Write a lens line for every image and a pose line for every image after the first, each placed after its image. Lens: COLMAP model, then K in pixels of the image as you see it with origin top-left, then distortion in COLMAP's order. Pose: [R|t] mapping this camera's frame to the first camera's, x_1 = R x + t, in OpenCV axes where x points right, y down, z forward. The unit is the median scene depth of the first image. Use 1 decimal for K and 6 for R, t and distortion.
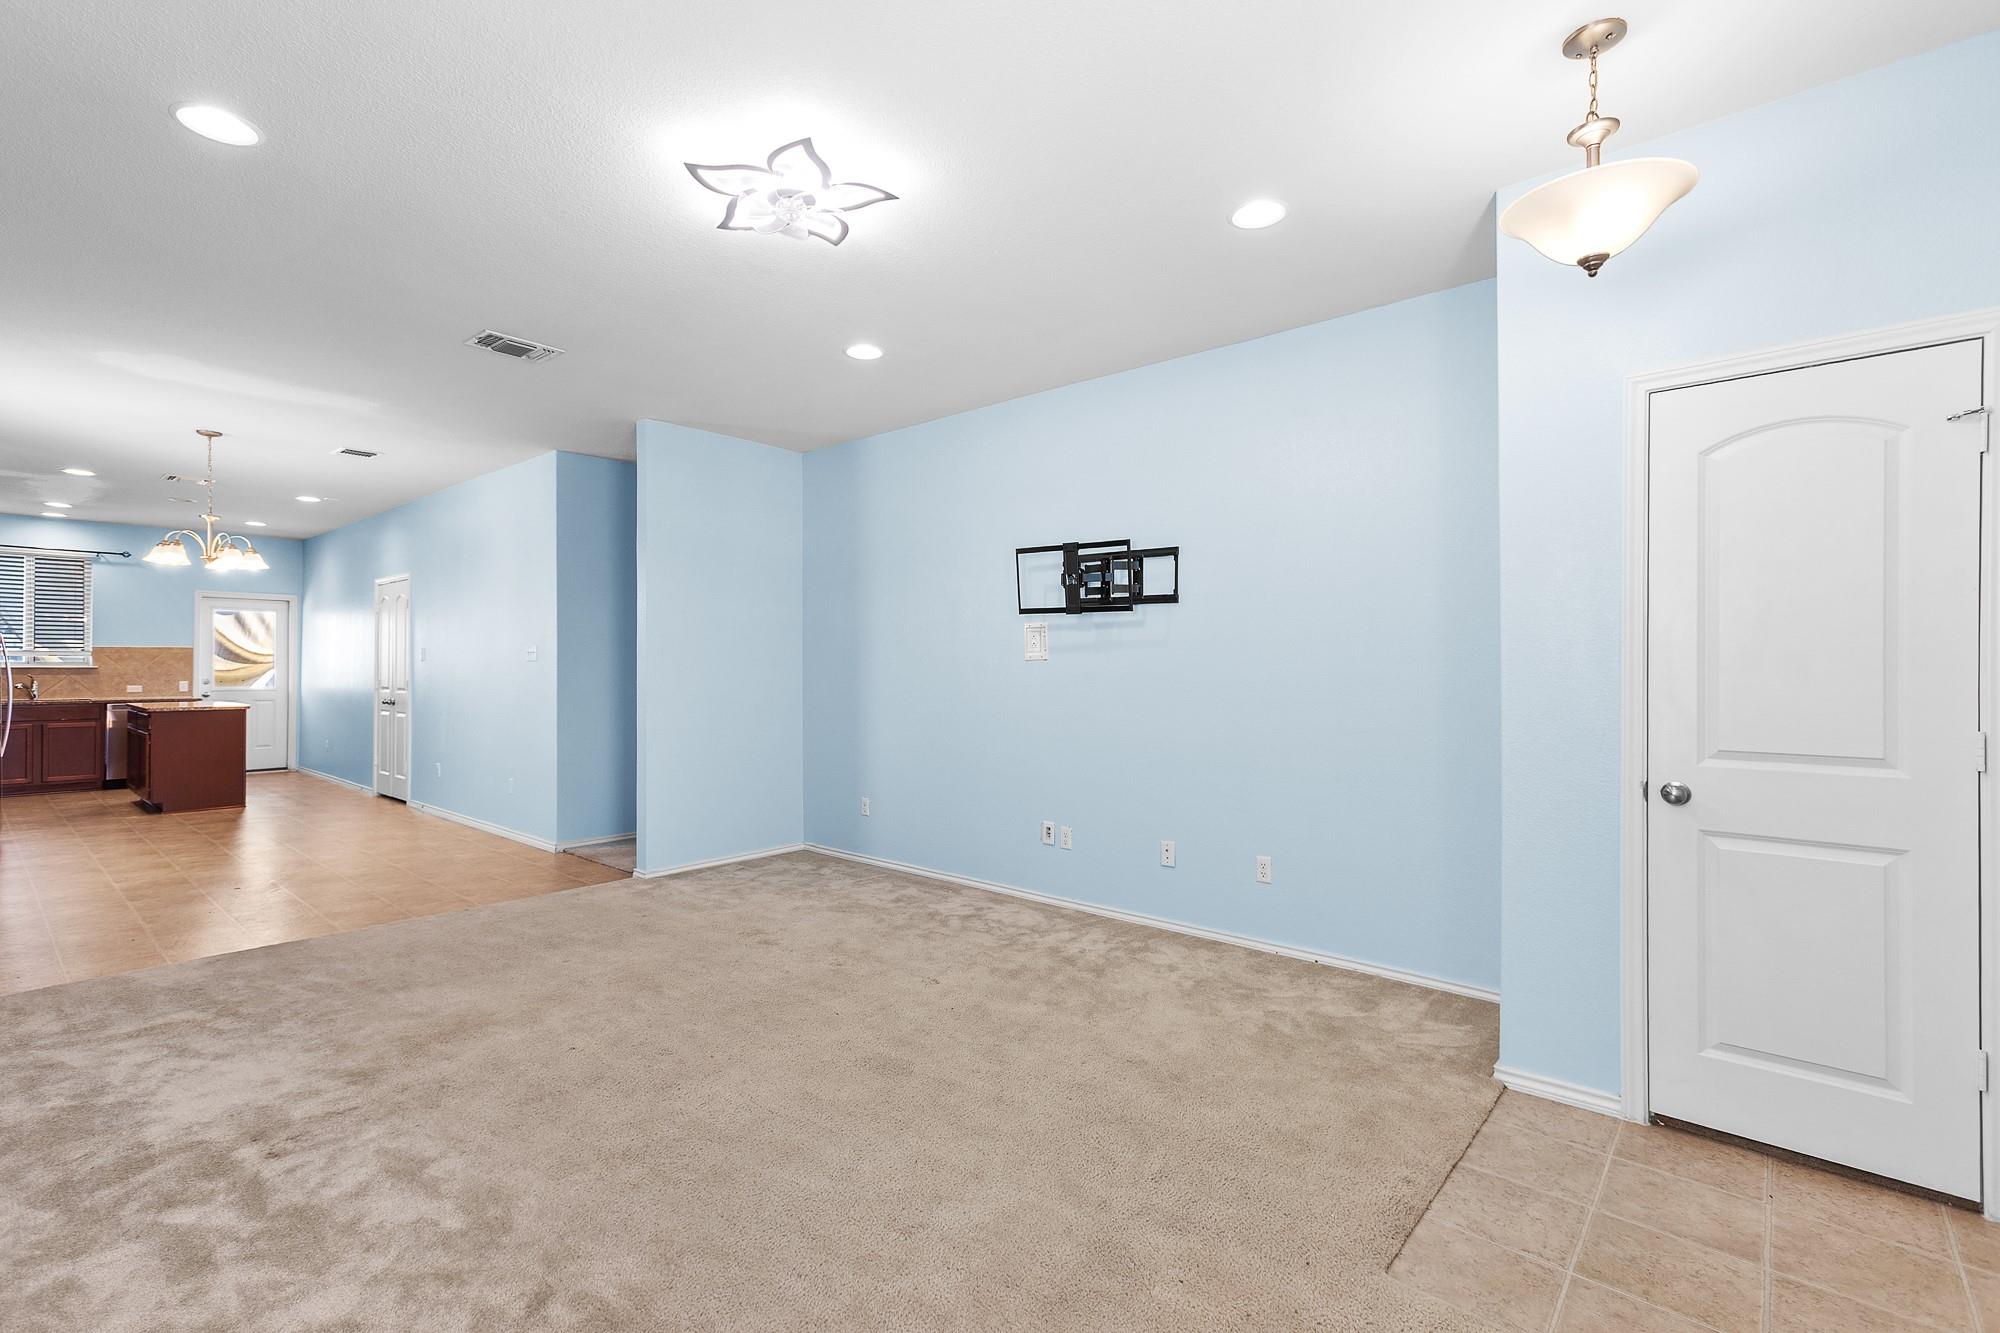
lens RADIAL K [[906.0, 0, 974.2], [0, 906.0, 677.8], [0, 0, 1]] dist [-0.003250, 0.003461]
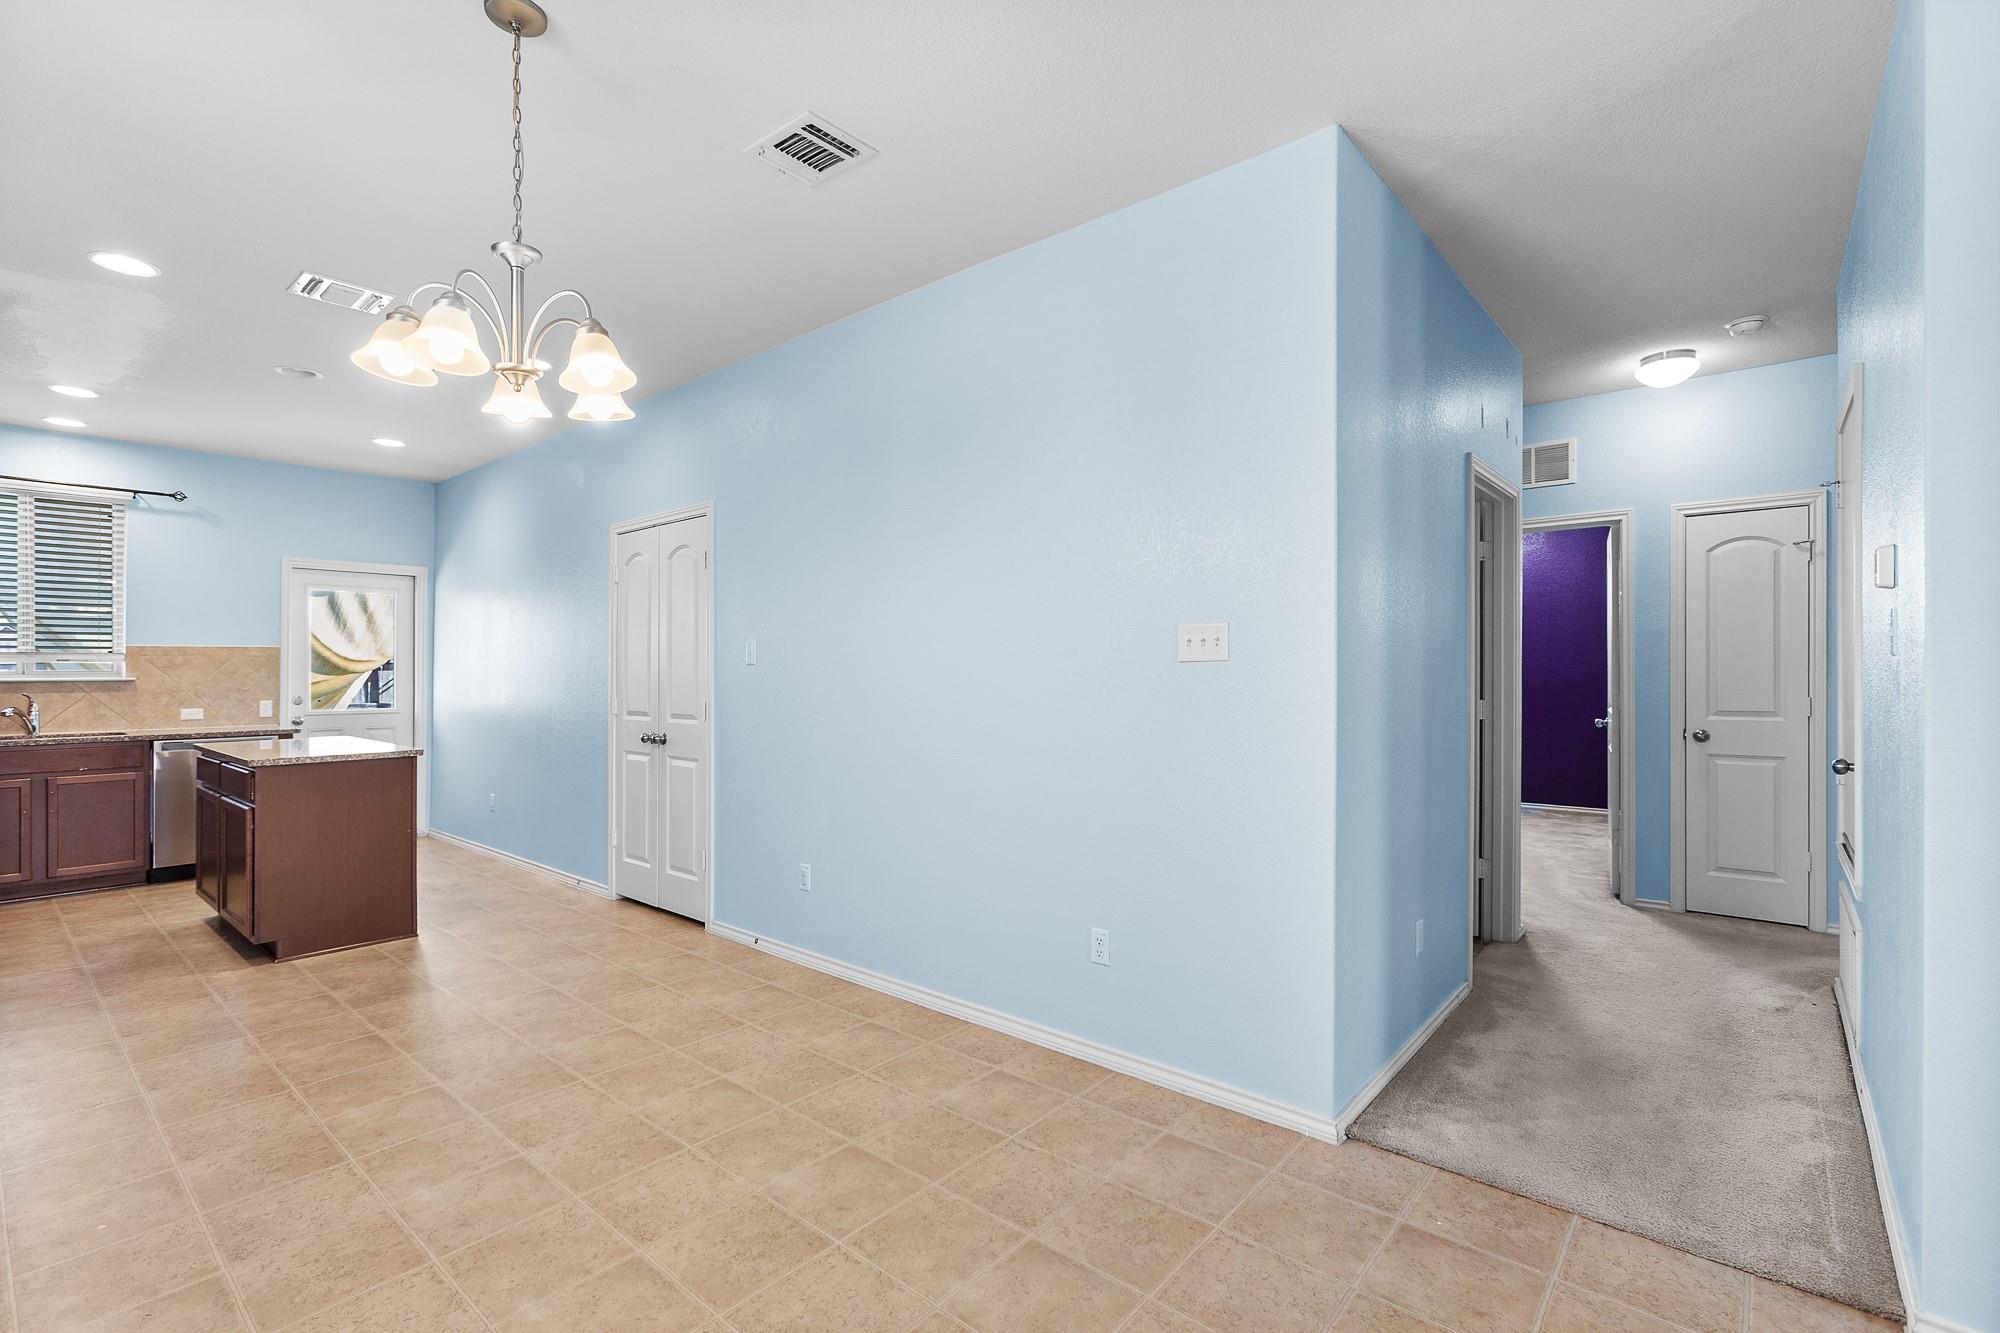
lens RADIAL K [[906.0, 0, 944.0], [0, 906.0, 684.1], [0, 0, 1]] dist [-0.003250, 0.003461]
pose [[0.999851, -0.005020, -0.016503, -0.459331], [0.005015, 0.999987, -0.000365, -0.006139], [0.016505, 0.000282, 0.999864, 0.443991]]
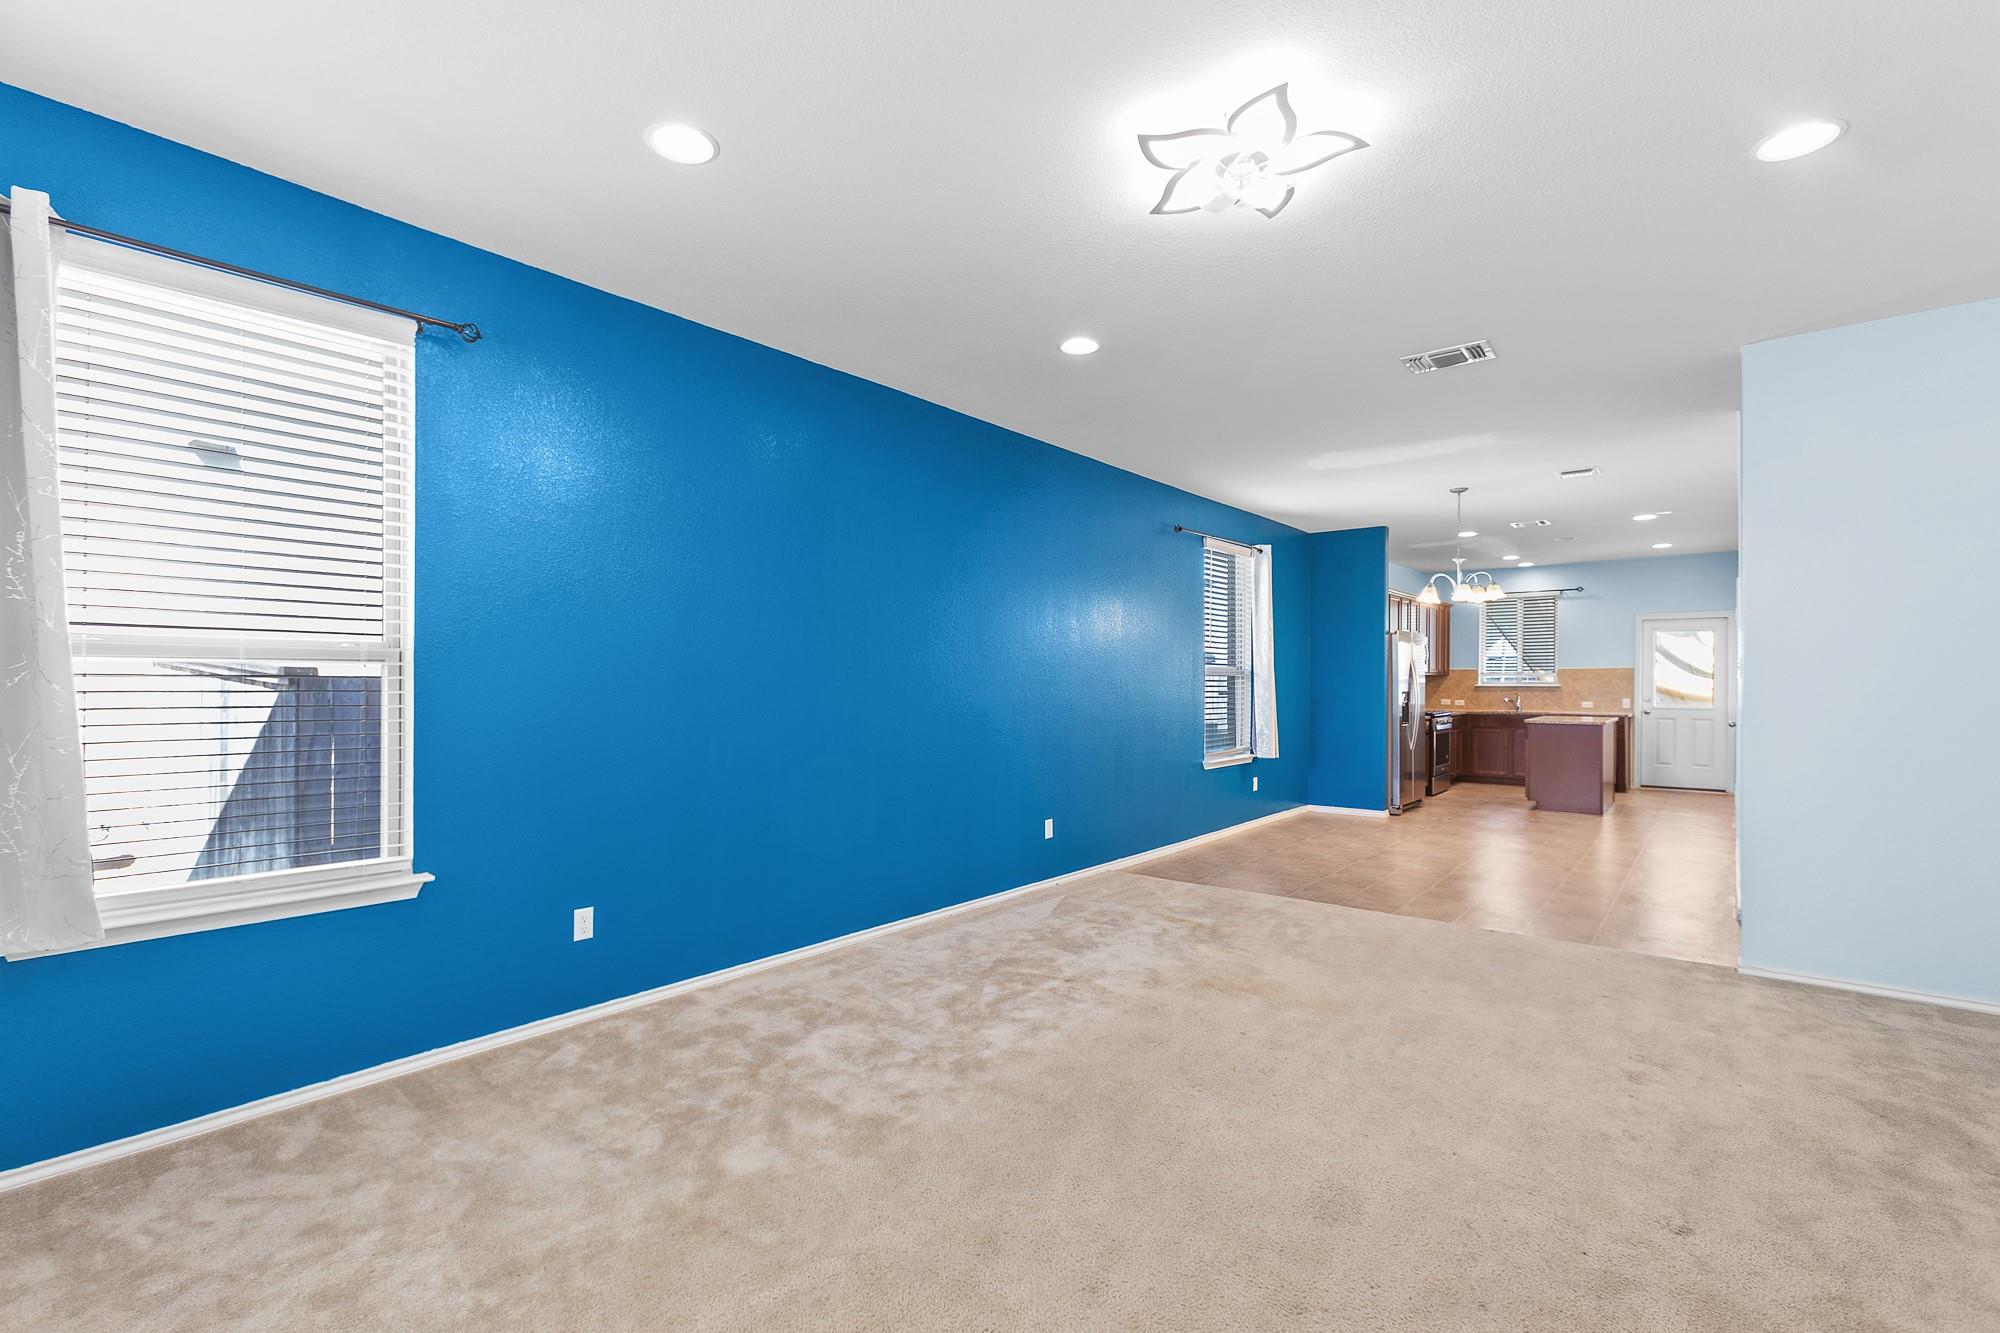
lens RADIAL K [[906.0, 0, 996.1], [0, 906.0, 665.8], [0, 0, 1]] dist [-0.003250, 0.003461]
pose [[0.029822, -0.020670, -0.999341, 0.232618], [-0.016757, 0.999635, -0.021176, -0.000415], [0.999415, 0.017377, 0.029465, 0.243237]]
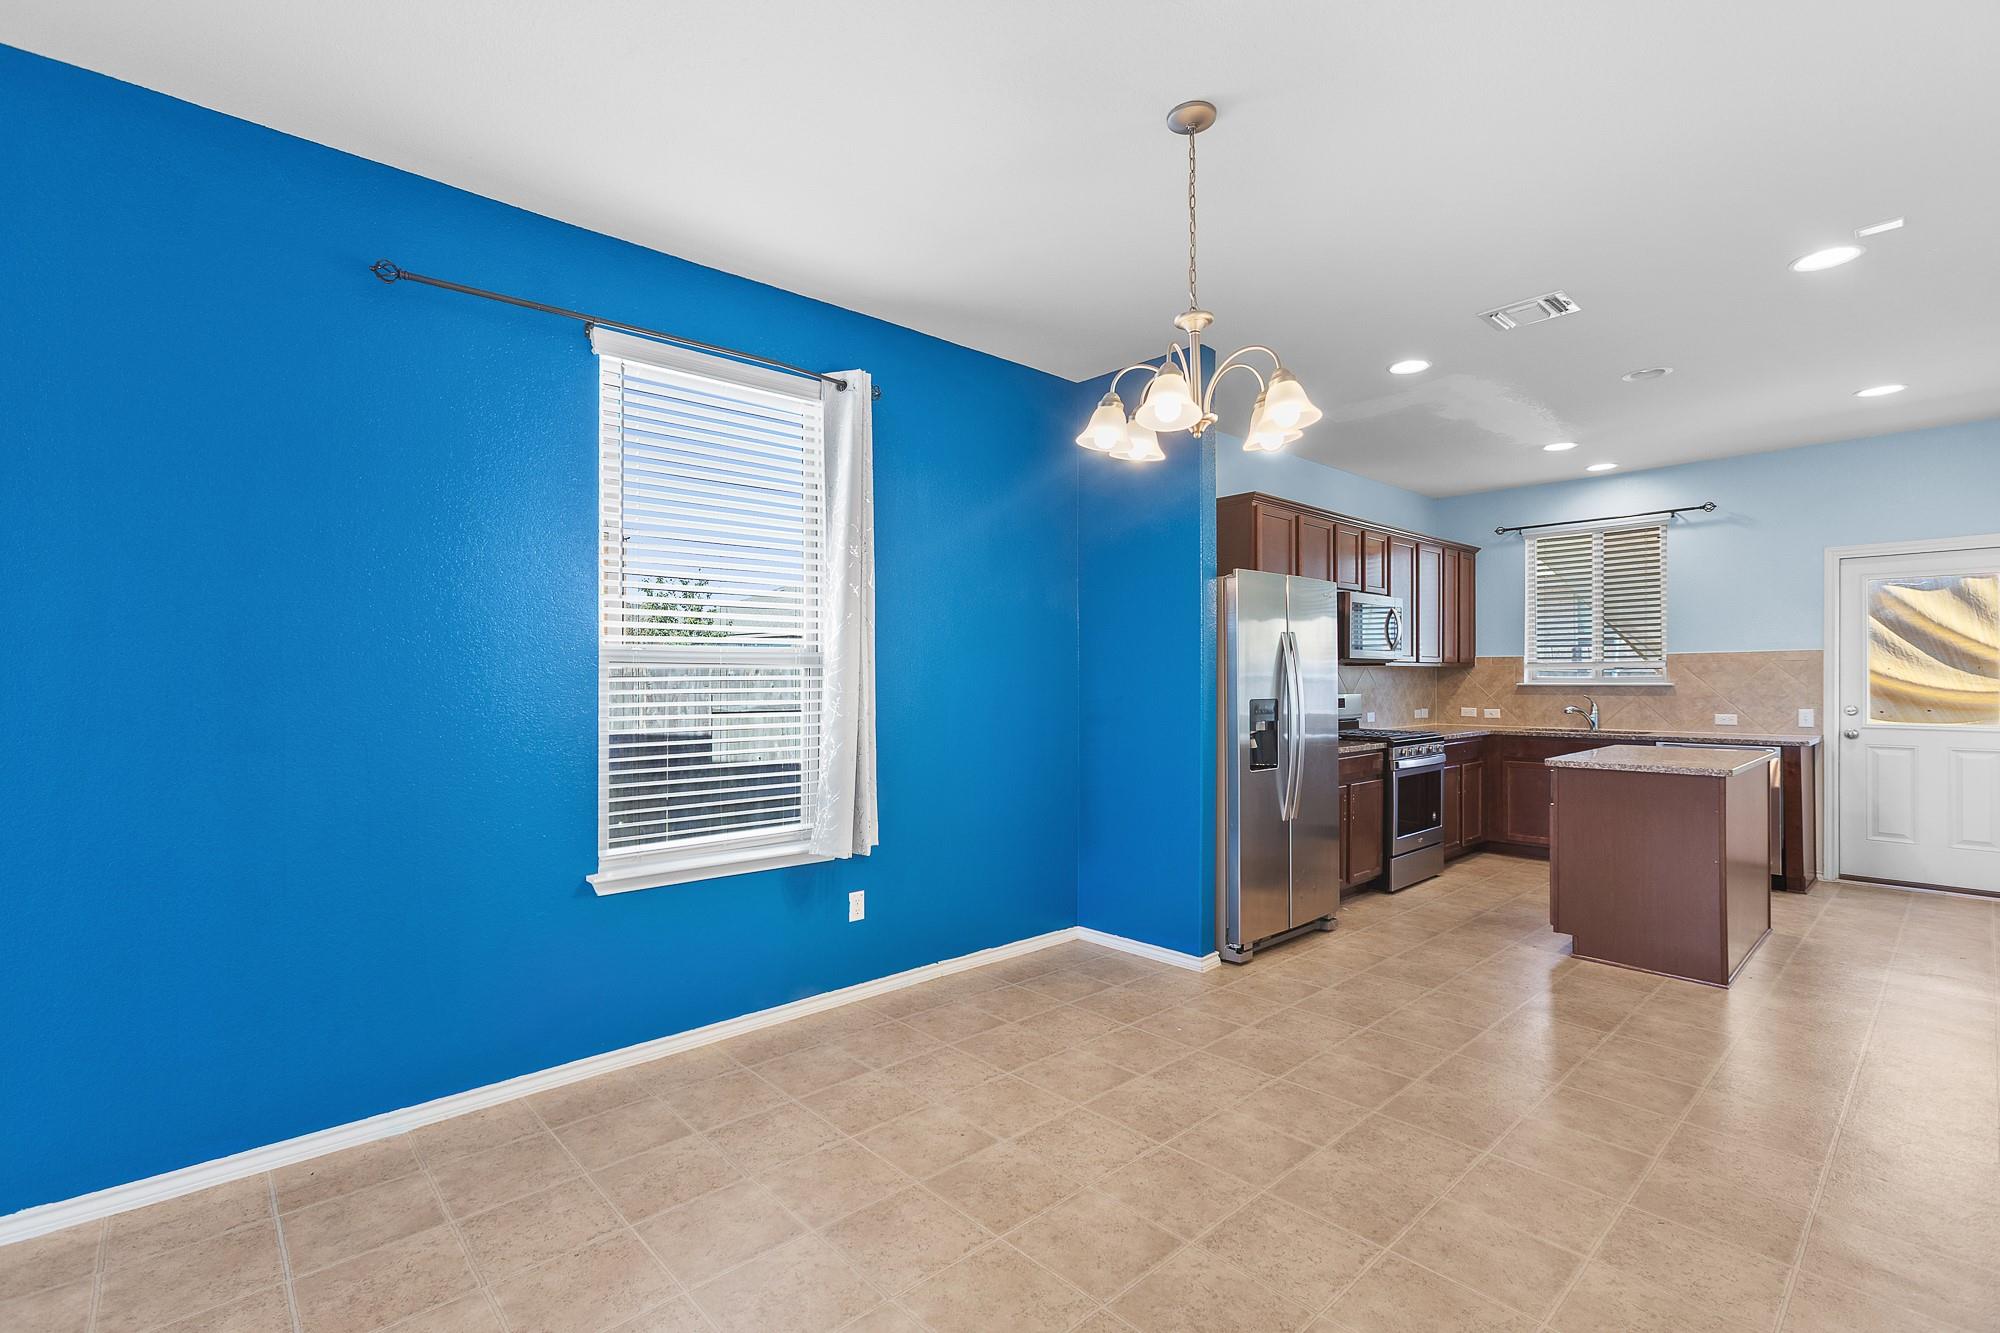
lens RADIAL K [[906.0, 0, 990.7], [0, 906.0, 658.2], [0, 0, 1]] dist [-0.003250, 0.003461]
pose [[-0.119574, -0.027466, -0.992445, -0.284150], [-0.012812, 0.999577, -0.026120, -0.008114], [0.992743, 0.009592, -0.119875, 0.654642]]
